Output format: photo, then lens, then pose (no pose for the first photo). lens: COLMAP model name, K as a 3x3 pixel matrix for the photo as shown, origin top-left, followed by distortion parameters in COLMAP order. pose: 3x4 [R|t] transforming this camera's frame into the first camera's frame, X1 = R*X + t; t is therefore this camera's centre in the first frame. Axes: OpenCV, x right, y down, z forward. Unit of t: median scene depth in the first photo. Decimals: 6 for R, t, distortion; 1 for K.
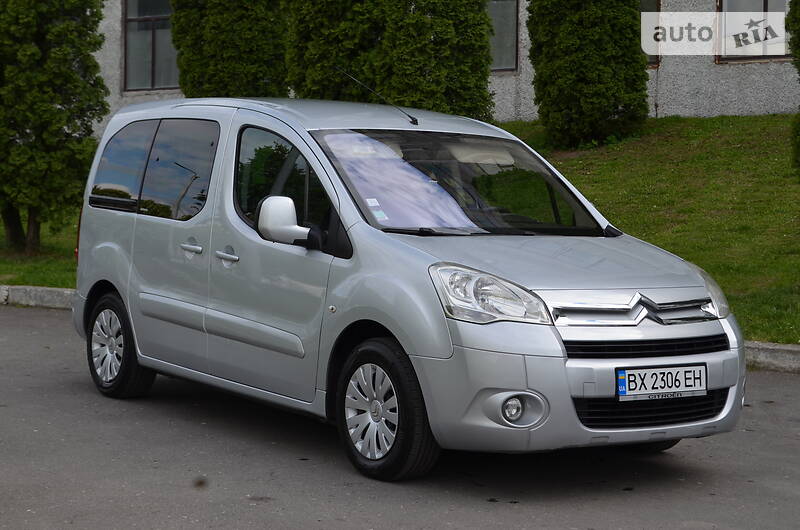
lens RADIAL K [[1593.0, 0, 389.8], [0, 1593.0, 282.2], [0, 0, 1]] dist [0.040534, 0.000000]
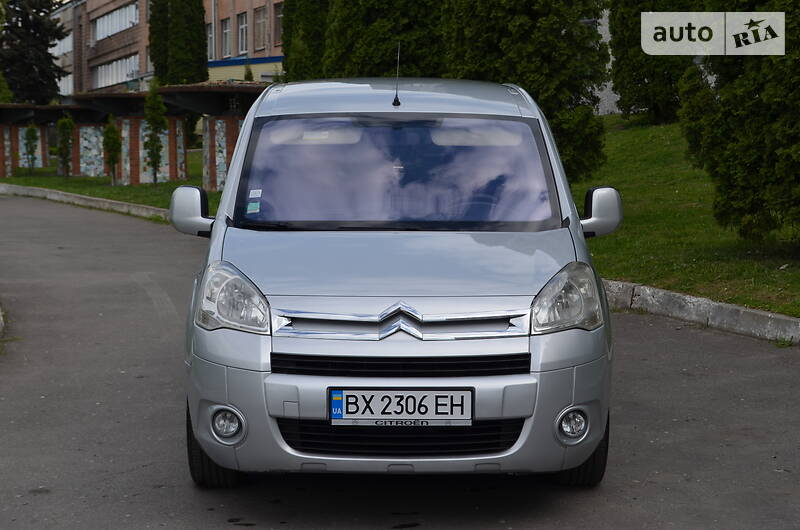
lens RADIAL K [[1593.0, 0, 403.5], [0, 1593.0, 266.5], [0, 0, 1]] dist [0.040534, 0.000000]
pose [[0.831896, 0.029147, -0.554165, 0.599856], [-0.018113, 0.999514, 0.025381, -0.032692], [0.554635, -0.011077, 0.832020, 0.261700]]
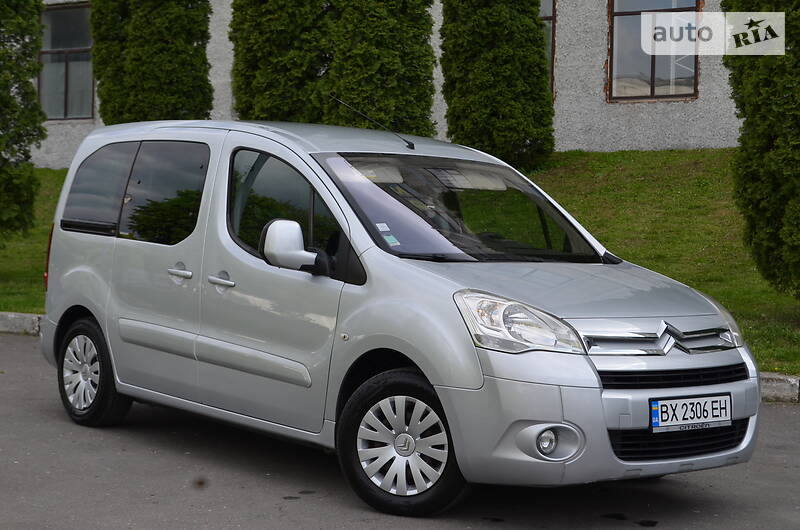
lens RADIAL K [[1483.8, 0, 403.3], [0, 1483.8, 265.7], [0, 0, 1]] dist [0.004781, 0.000000]
pose [[0.995734, 0.005755, 0.092087, -0.082865], [-0.003302, 0.999636, -0.026771, -0.002304], [-0.092208, 0.026353, 0.995391, 0.099681]]
